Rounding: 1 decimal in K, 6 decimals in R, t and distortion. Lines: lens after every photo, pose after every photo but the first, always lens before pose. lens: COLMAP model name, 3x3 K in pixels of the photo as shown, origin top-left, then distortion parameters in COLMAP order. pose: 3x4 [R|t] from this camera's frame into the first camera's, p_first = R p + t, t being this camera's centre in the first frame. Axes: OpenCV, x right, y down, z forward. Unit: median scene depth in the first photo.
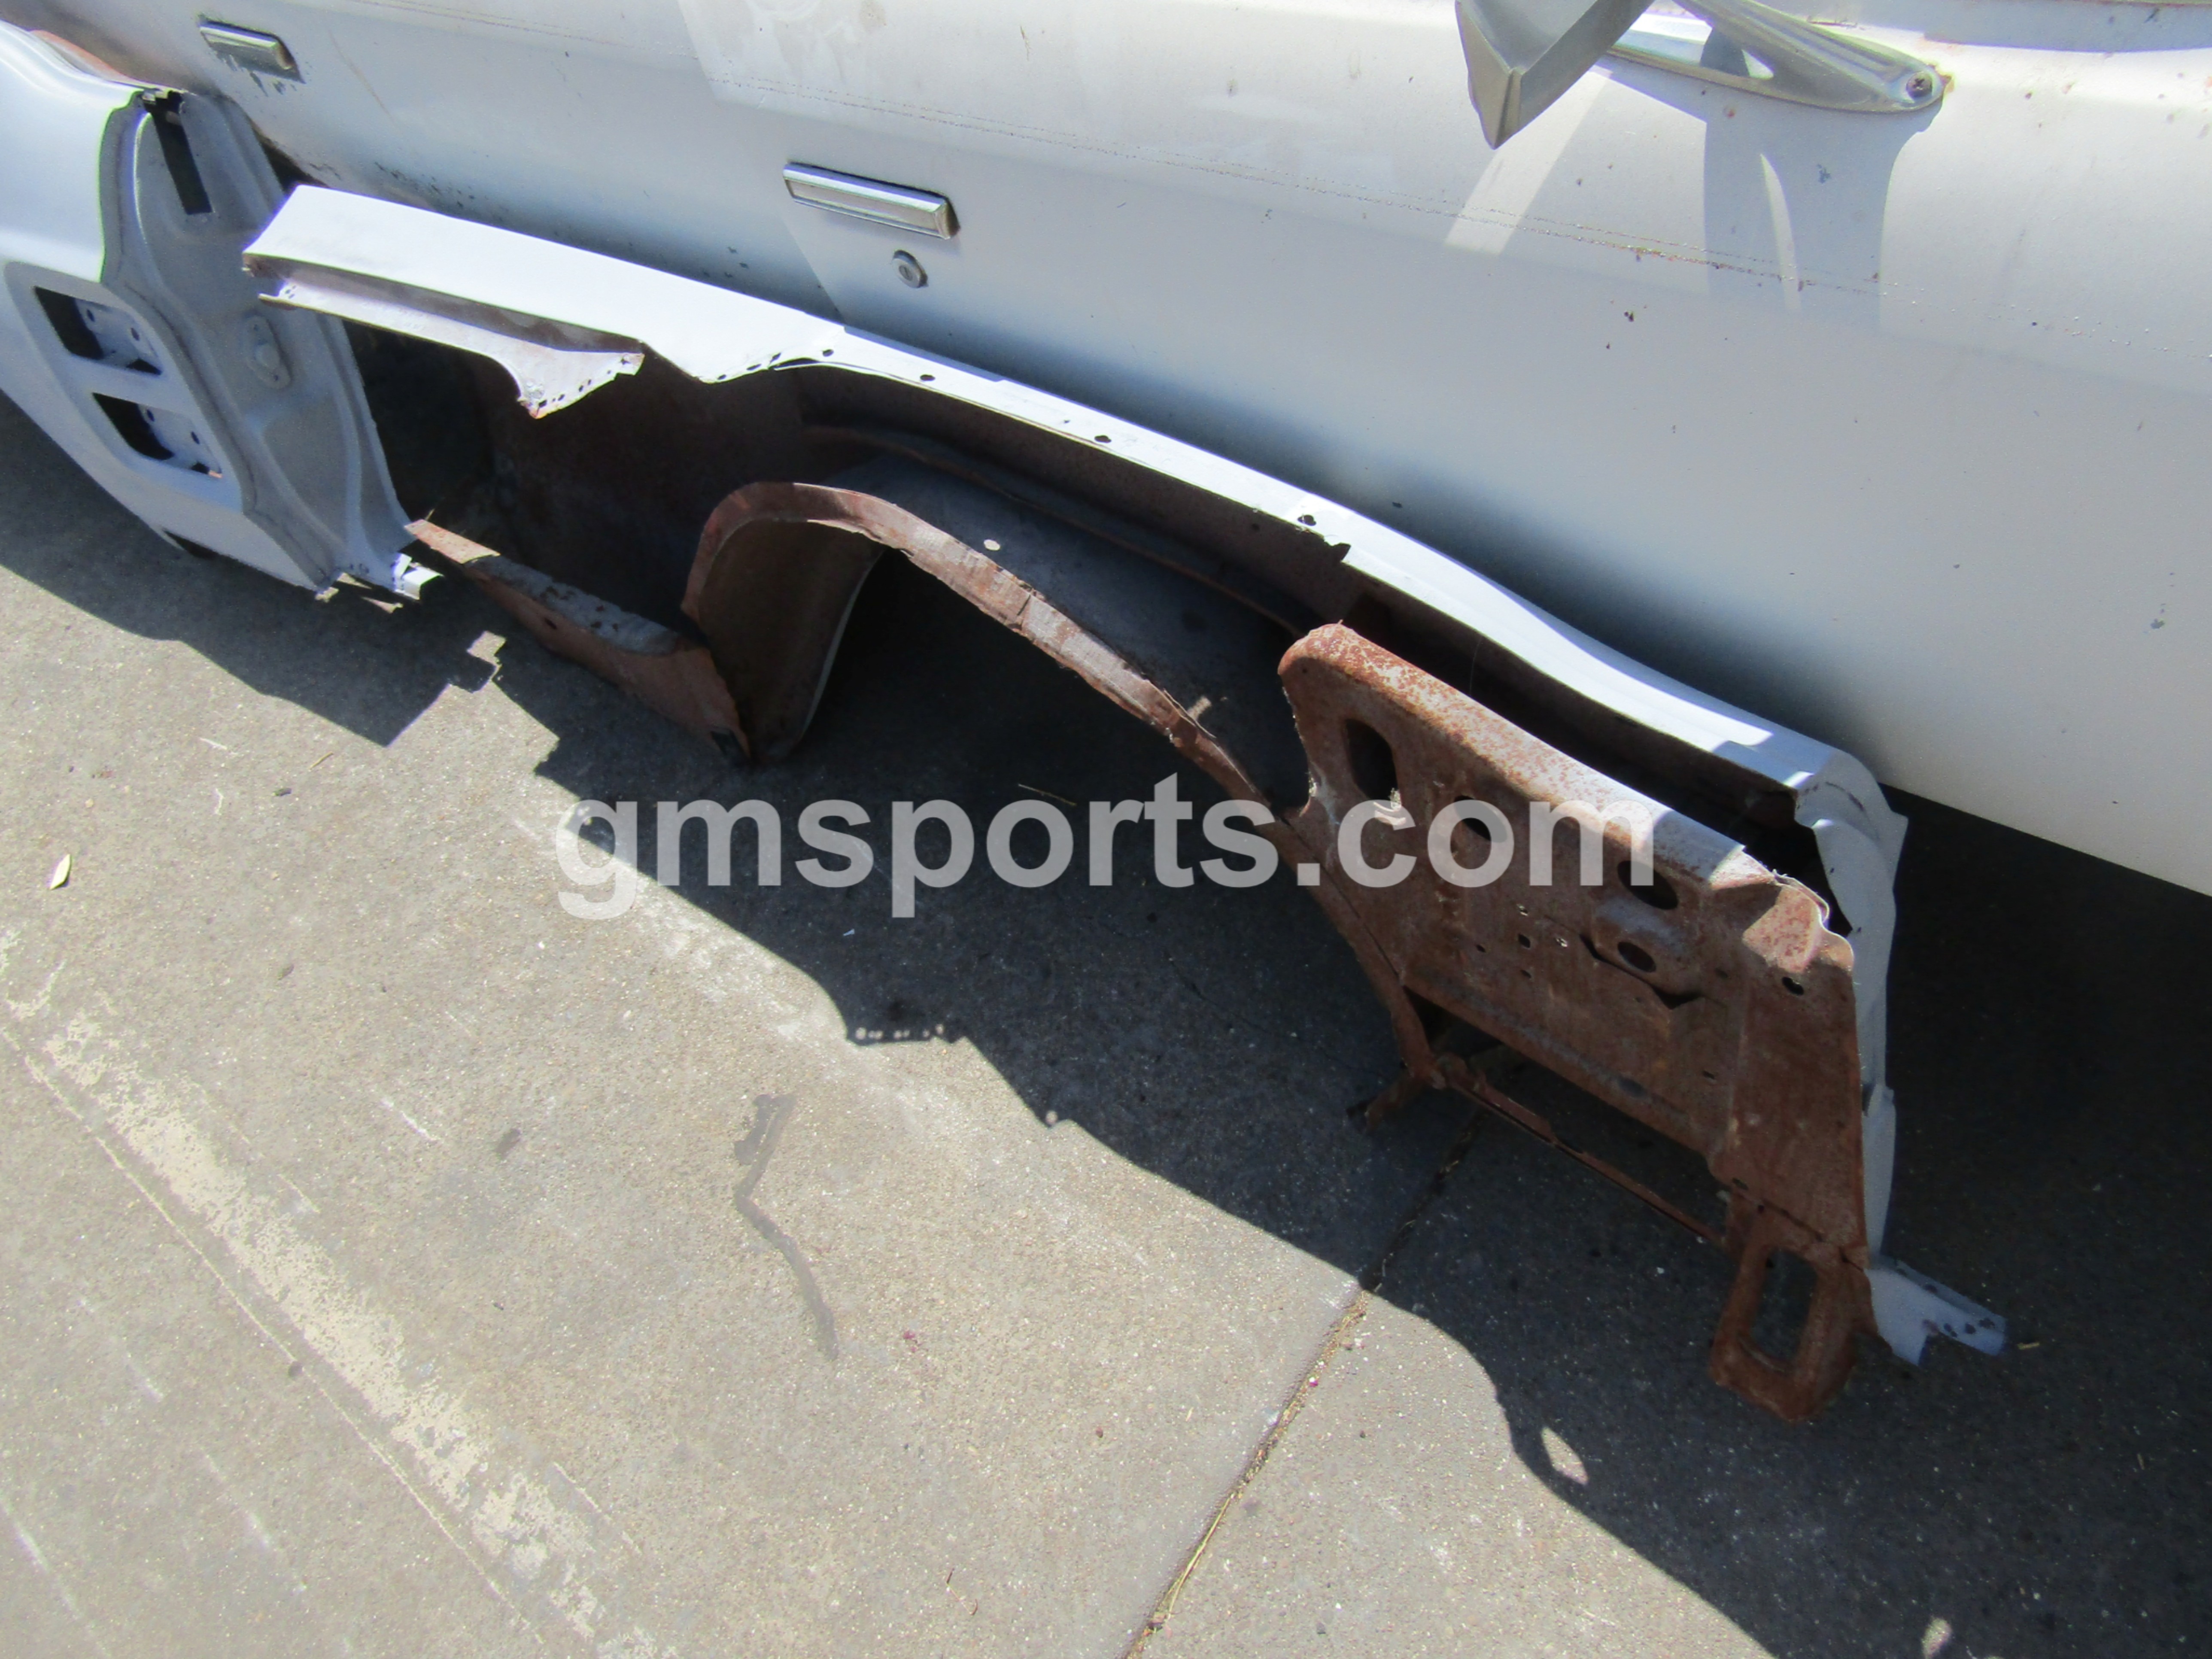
lens RADIAL K [[1573.8, 0, 1108.1], [0, 1573.8, 828.5], [0, 0, 1]] dist [-0.007839, -0.001713]
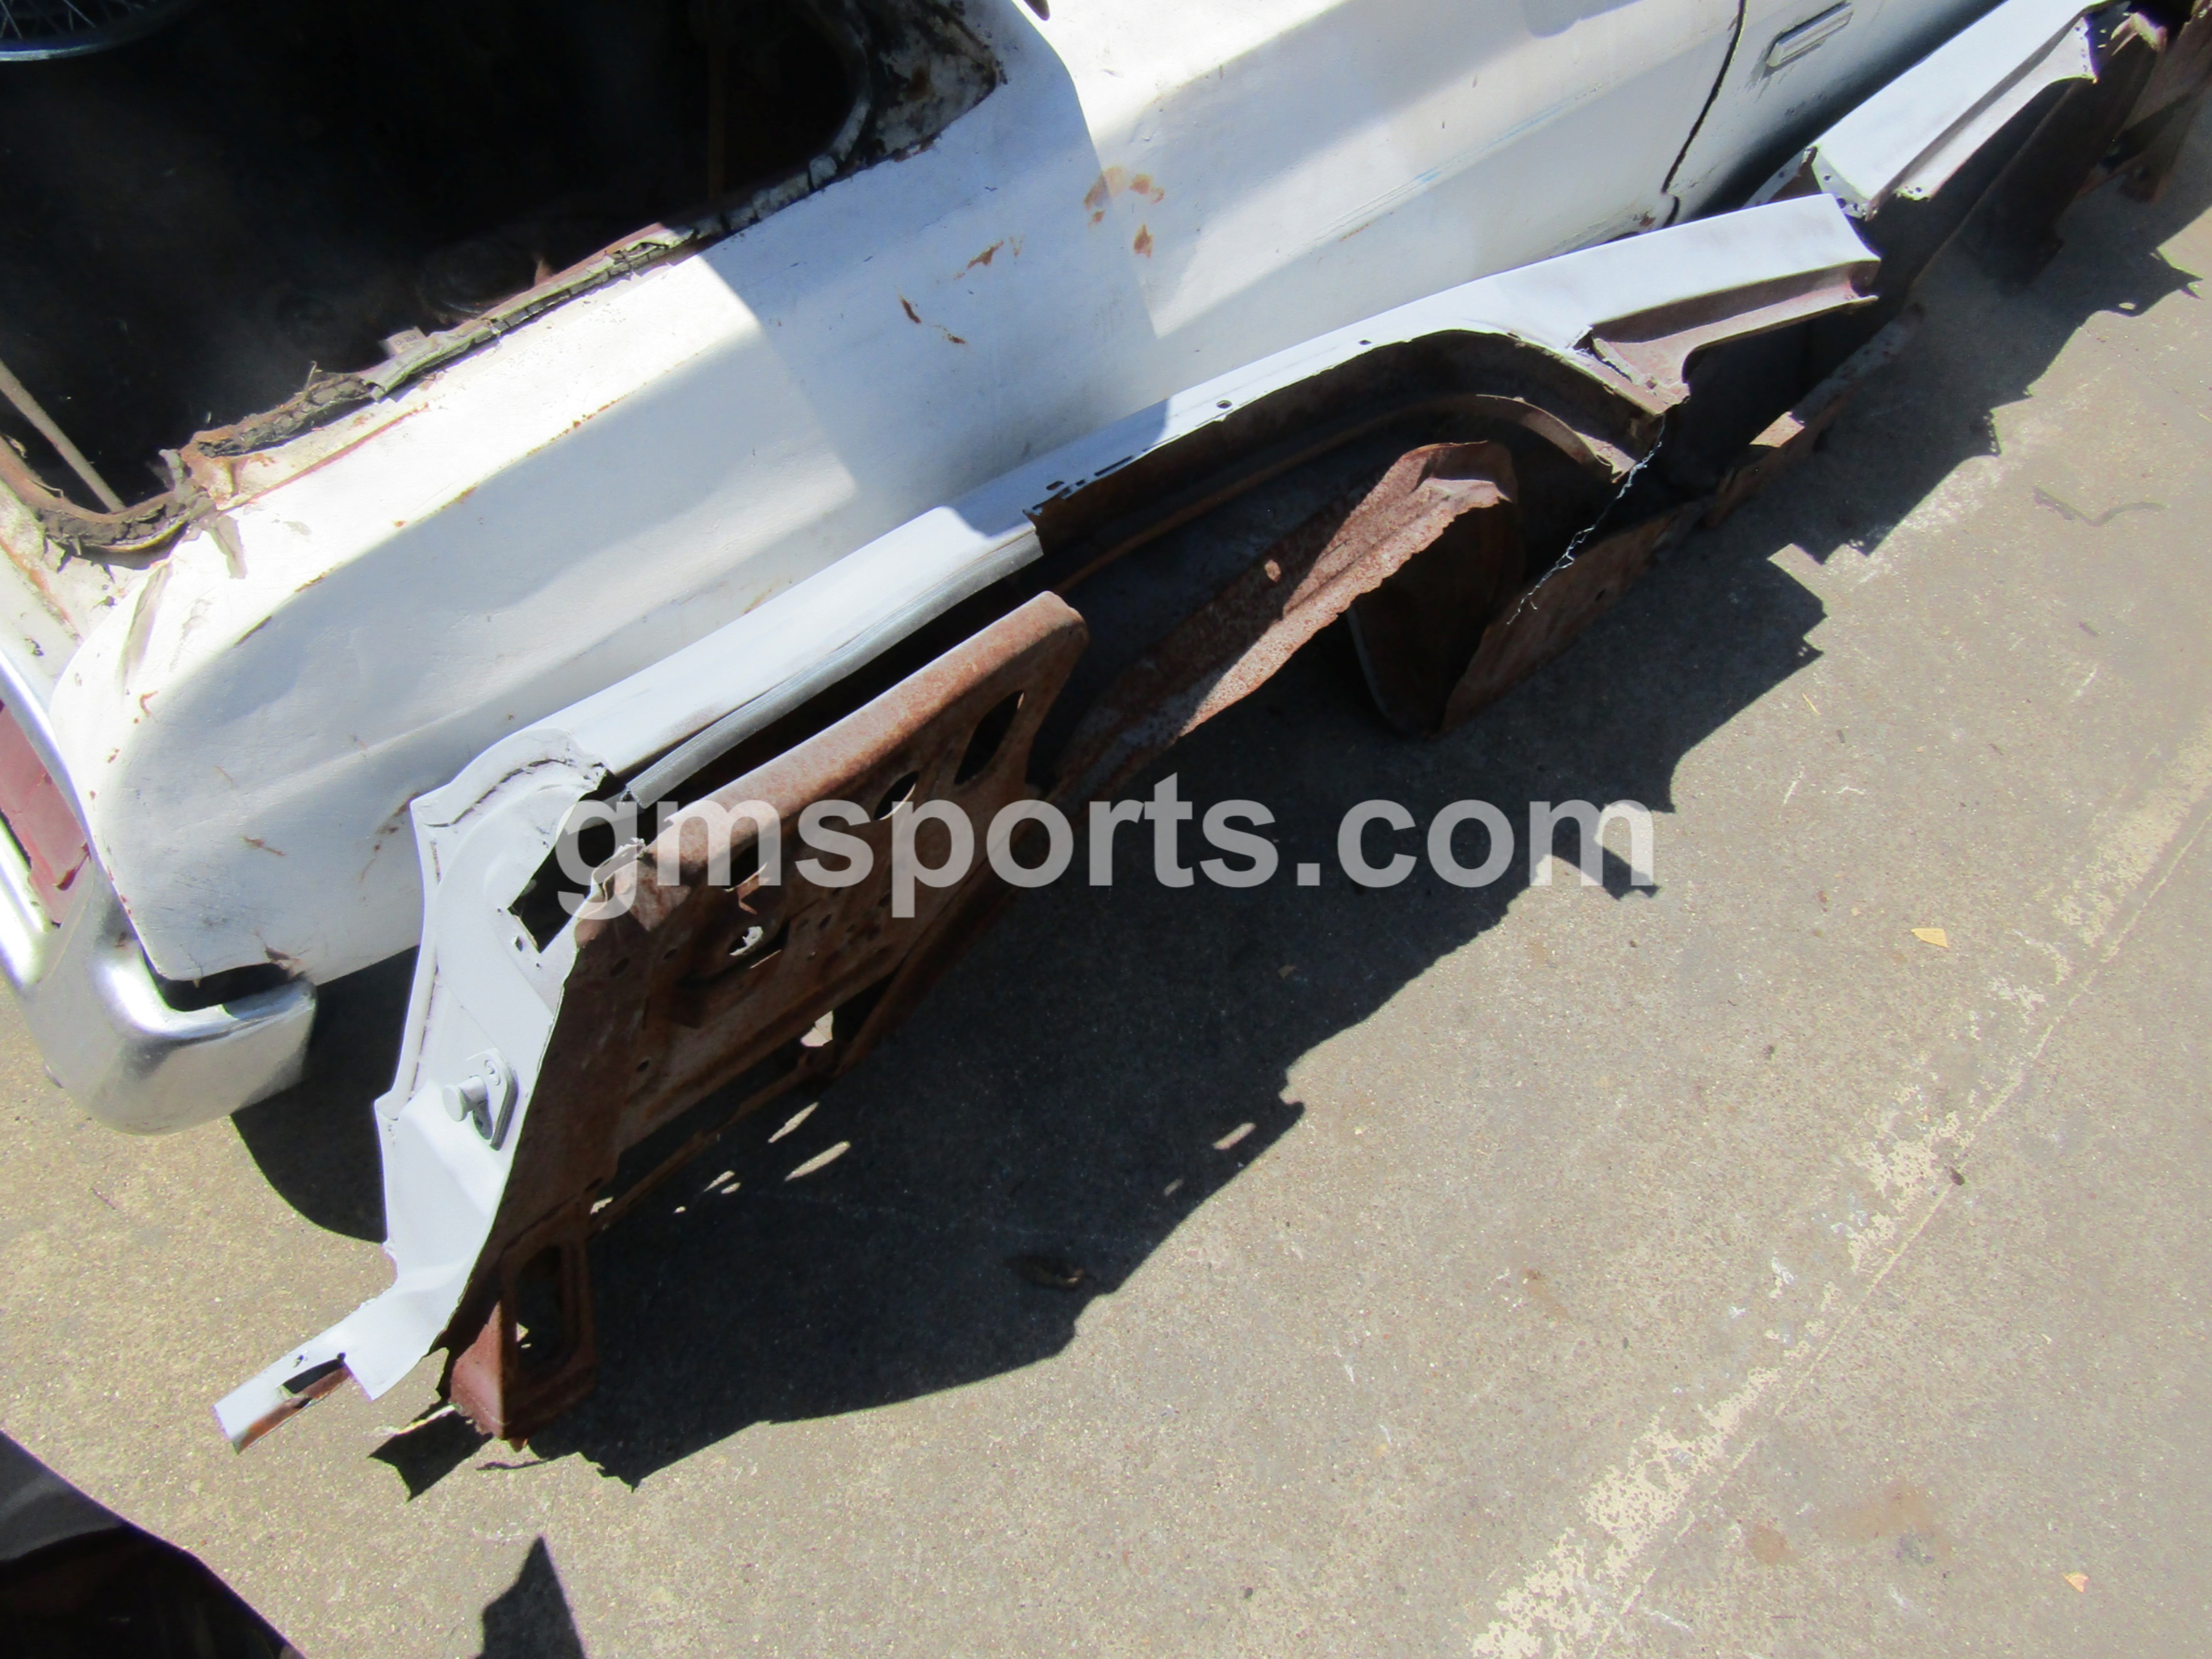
lens RADIAL K [[1573.8, 0, 1115.9], [0, 1573.8, 826.0], [0, 0, 1]] dist [-0.007839, -0.001713]
pose [[0.099707, -0.643346, 0.759055, -1.794357], [0.689153, 0.594912, 0.413700, -0.964338], [-0.717723, 0.481857, 0.502680, 1.074959]]
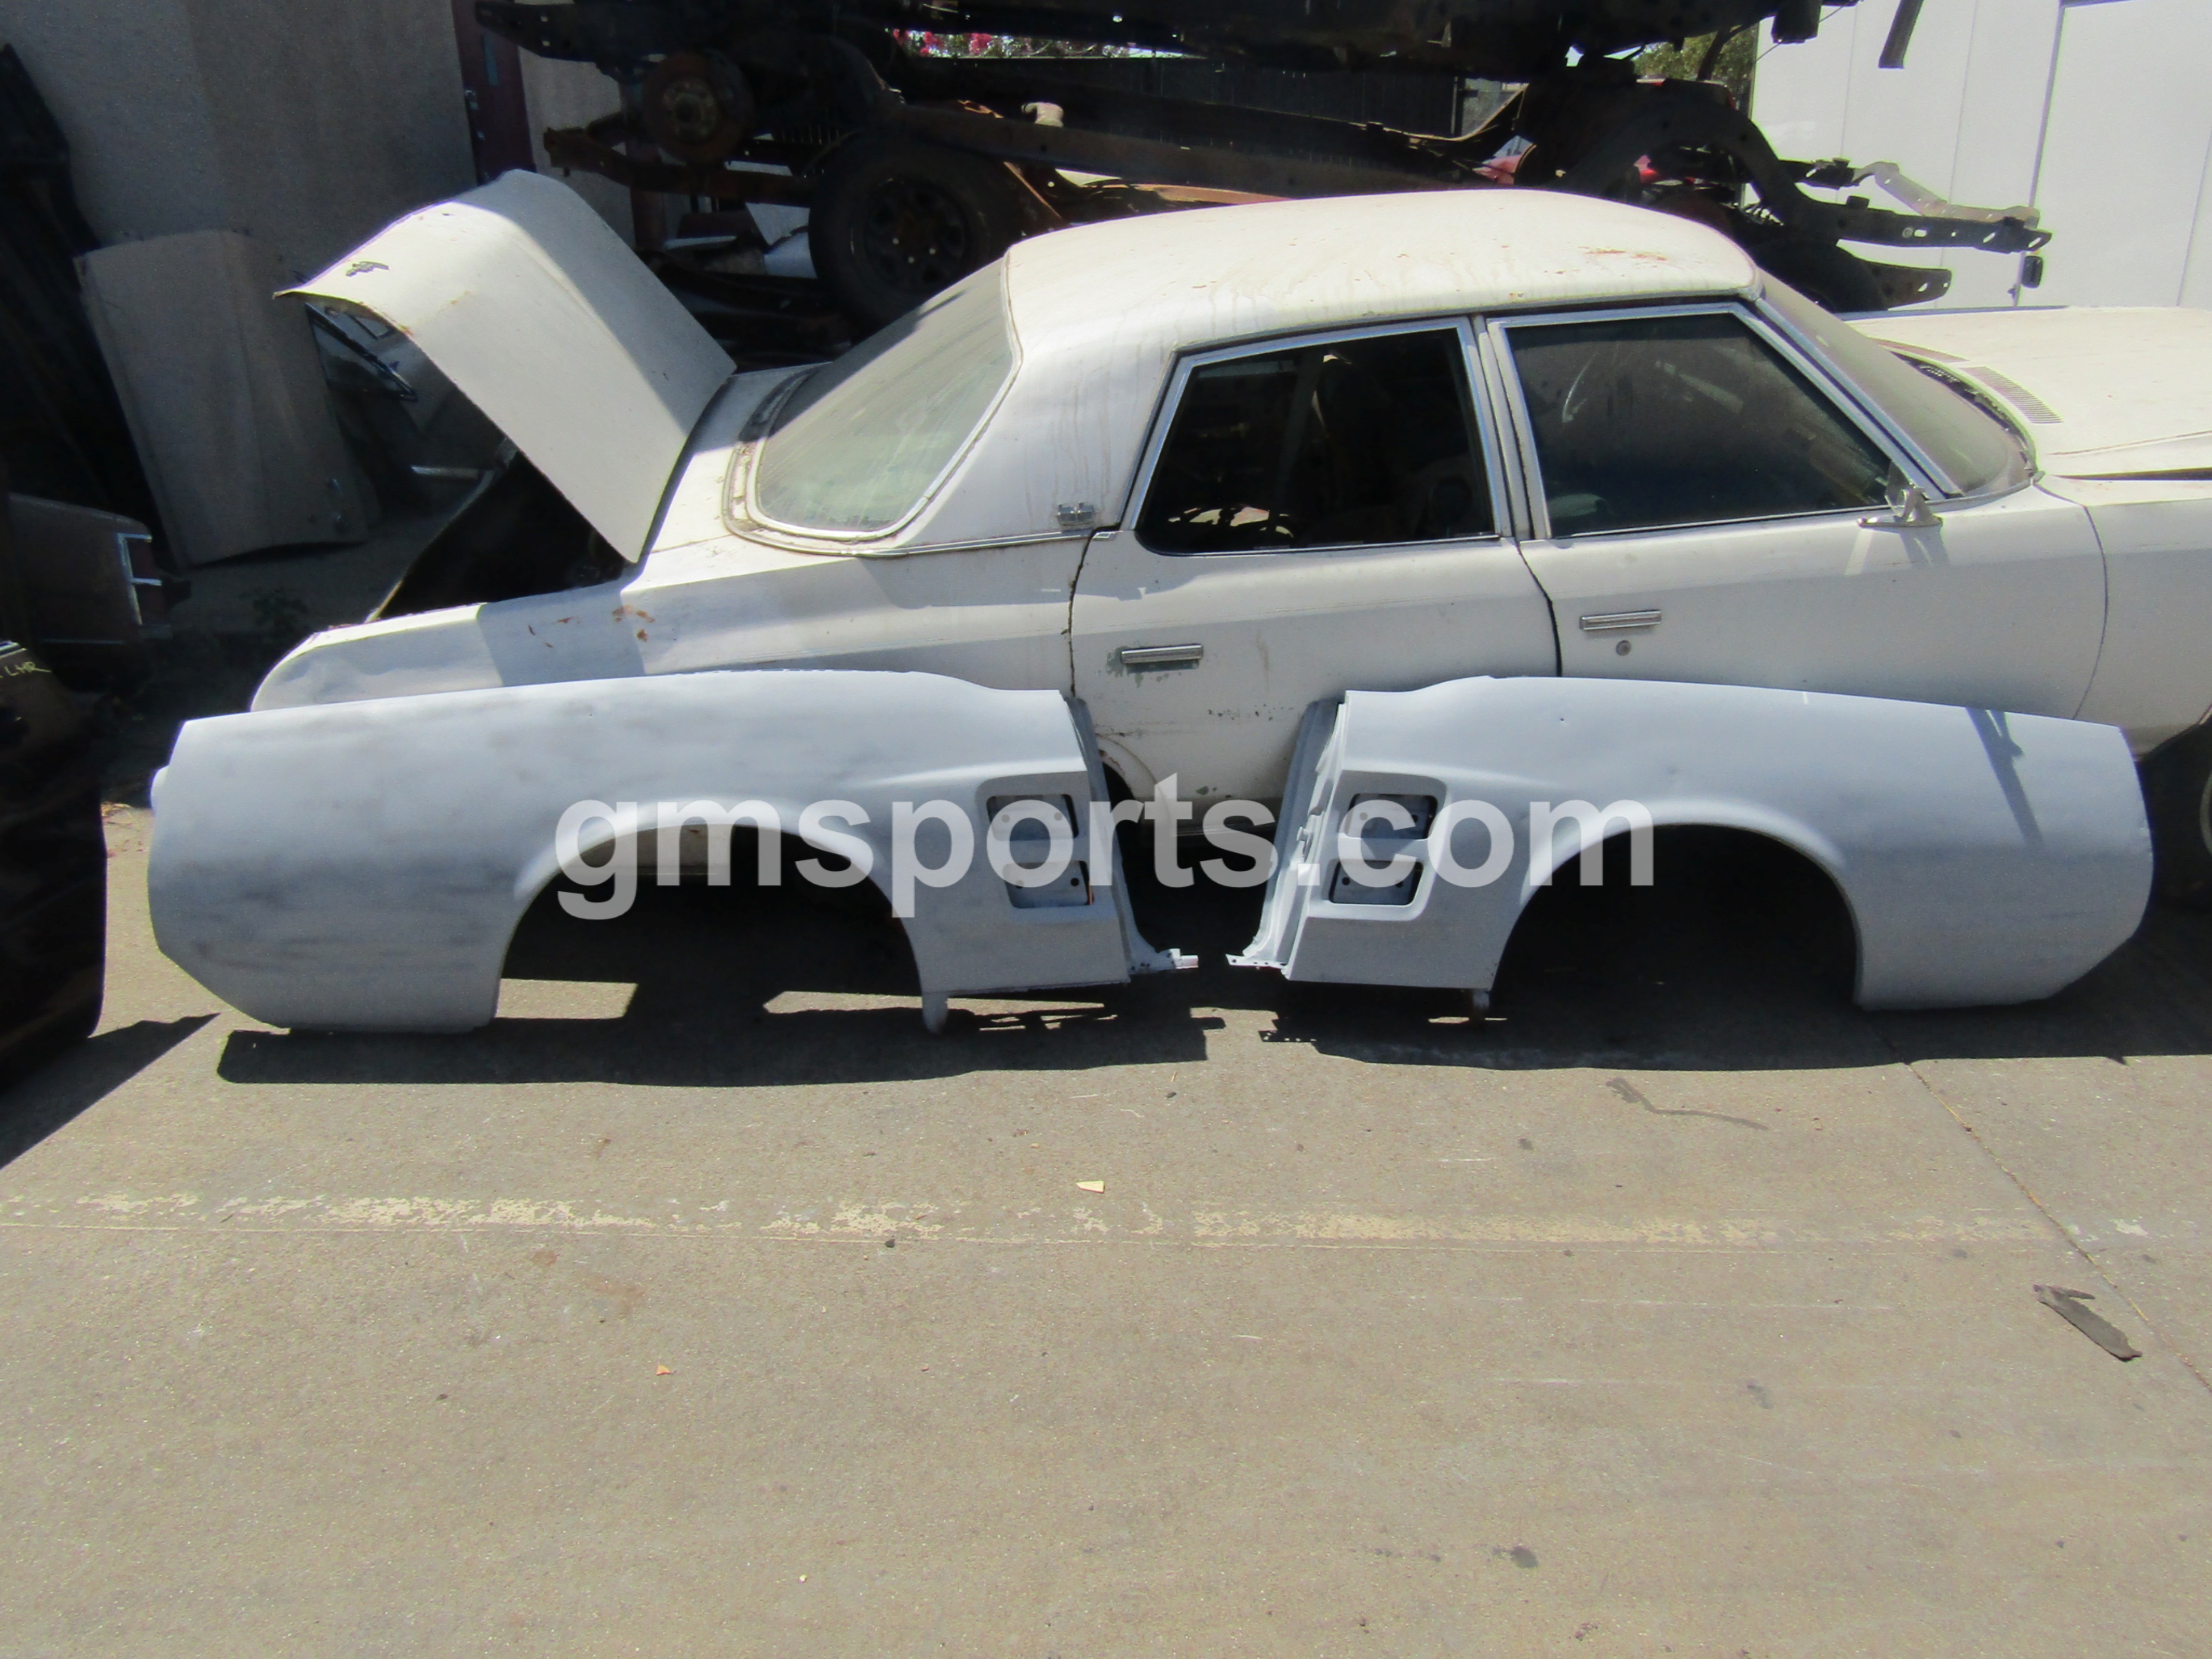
lens RADIAL K [[1573.8, 0, 1118.7], [0, 1573.8, 836.0], [0, 0, 1]] dist [-0.007839, -0.001713]
pose [[0.742624, -0.027522, 0.669143, -1.927201], [0.455262, 0.753532, -0.474263, 0.583573], [-0.491168, 0.656835, 0.572120, 0.053524]]
